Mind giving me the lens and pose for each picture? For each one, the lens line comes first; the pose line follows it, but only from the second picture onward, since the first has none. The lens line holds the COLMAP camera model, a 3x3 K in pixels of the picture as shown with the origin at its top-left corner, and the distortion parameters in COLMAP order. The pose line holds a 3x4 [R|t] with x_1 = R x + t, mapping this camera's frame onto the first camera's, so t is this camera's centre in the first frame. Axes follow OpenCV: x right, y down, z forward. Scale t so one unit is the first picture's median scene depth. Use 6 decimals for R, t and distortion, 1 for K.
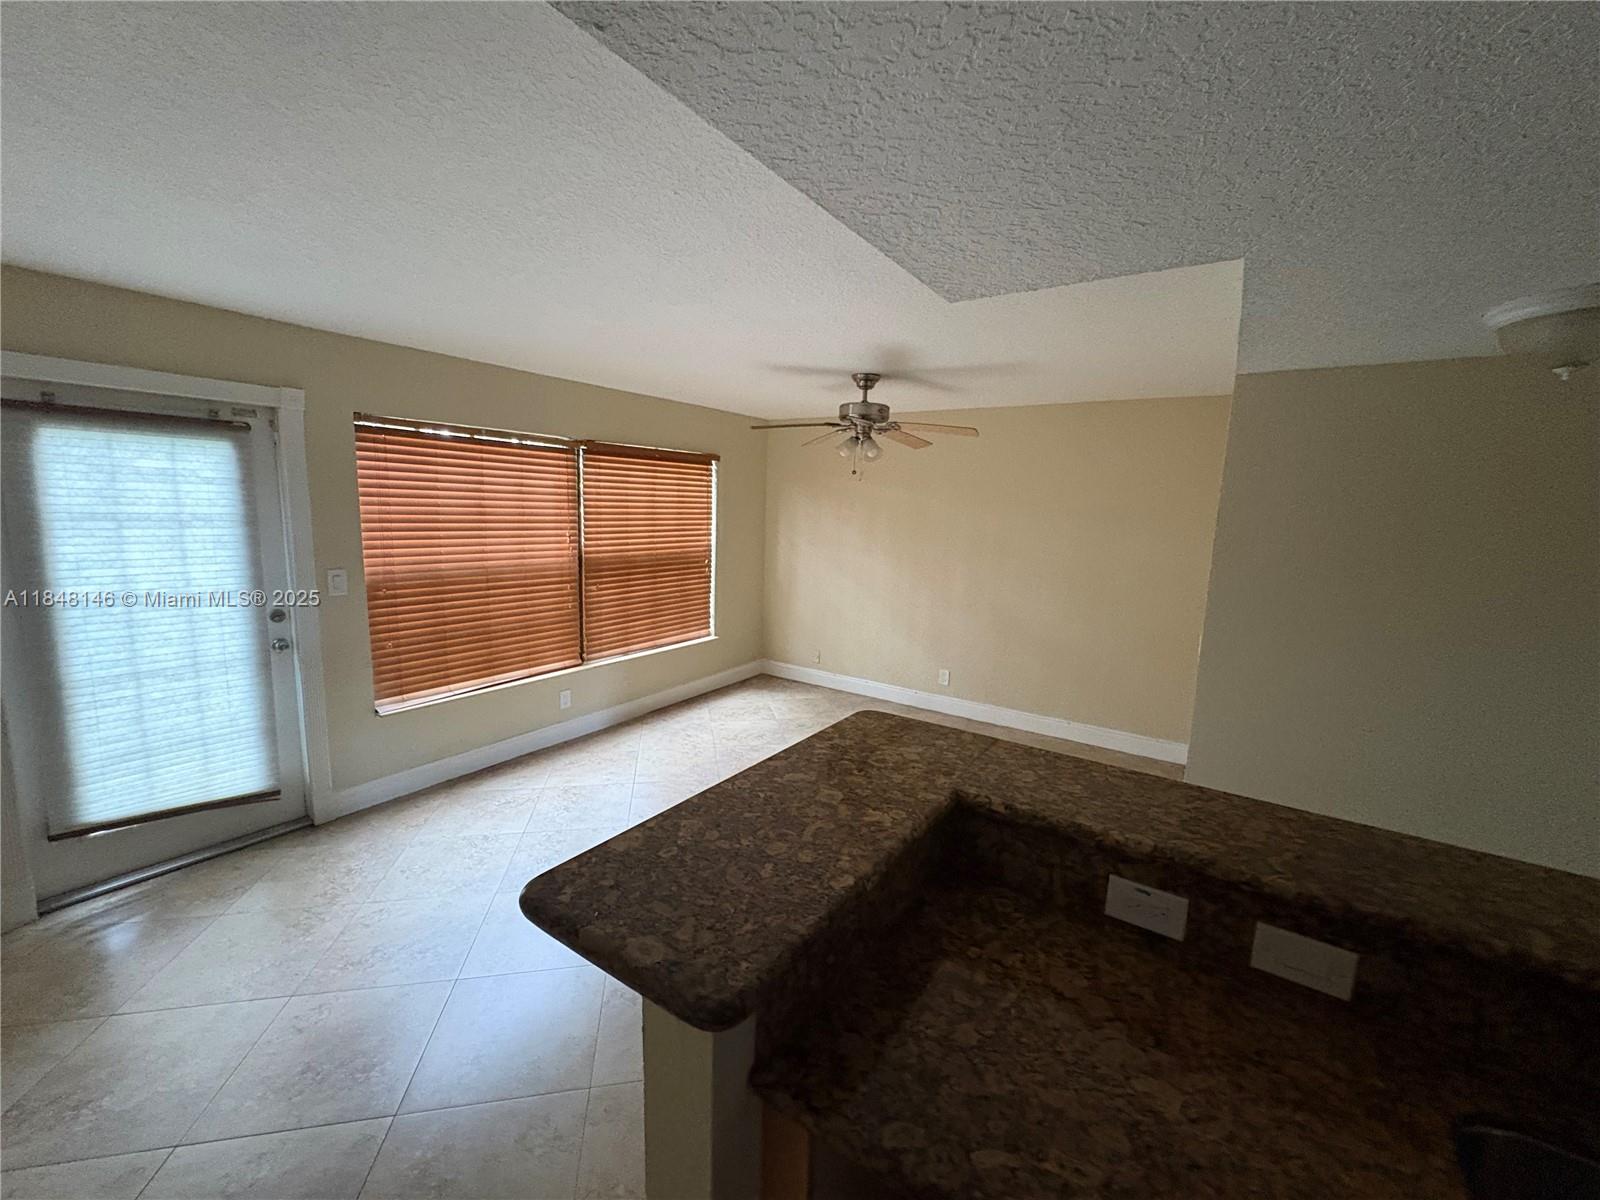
lens RADIAL K [[638.9, 0, 800.0], [0, 638.9, 600.0], [0, 0, 1]] dist [0.001492, 0.000025]
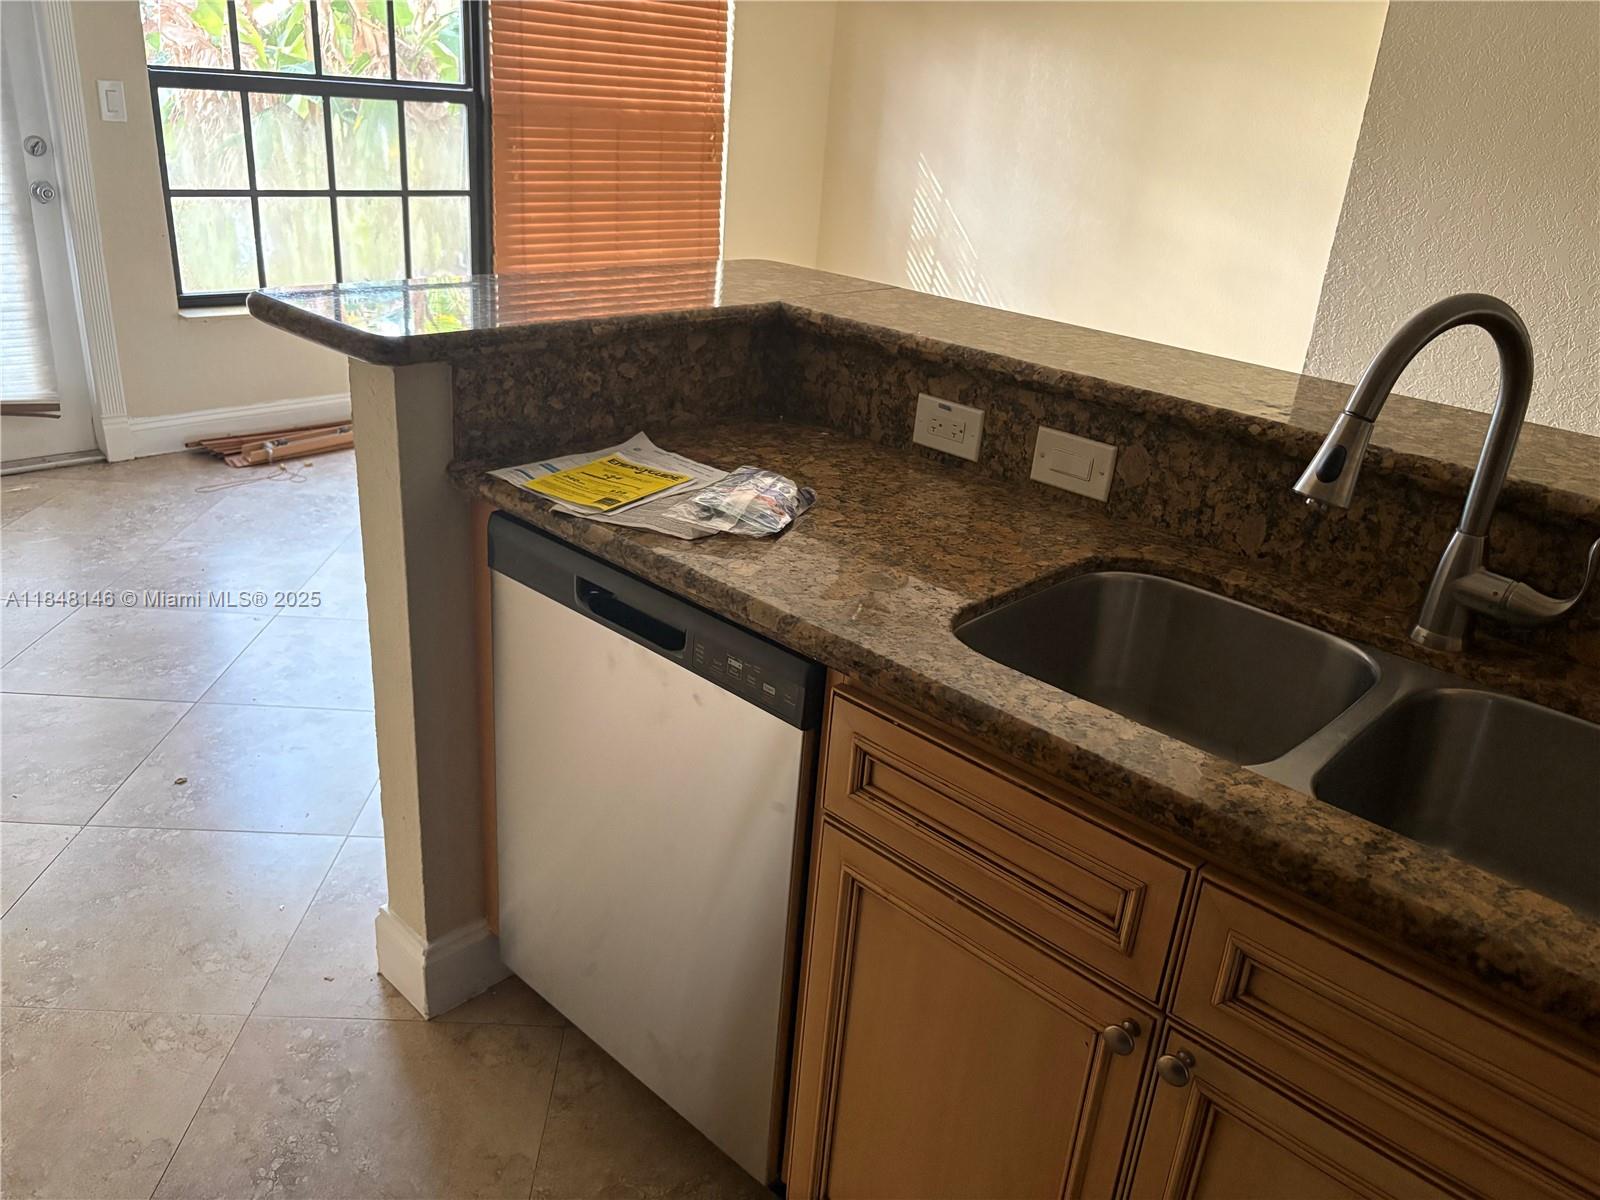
lens RADIAL K [[1223.8, 0, 800.0], [0, 1223.8, 600.0], [0, 0, 1]] dist [0.051077, -0.043088]
pose [[0.984753, 0.102362, -0.140656, 0.226505], [-0.066146, 0.968151, 0.241473, 0.120678], [0.160894, -0.228488, 0.960160, -0.255833]]
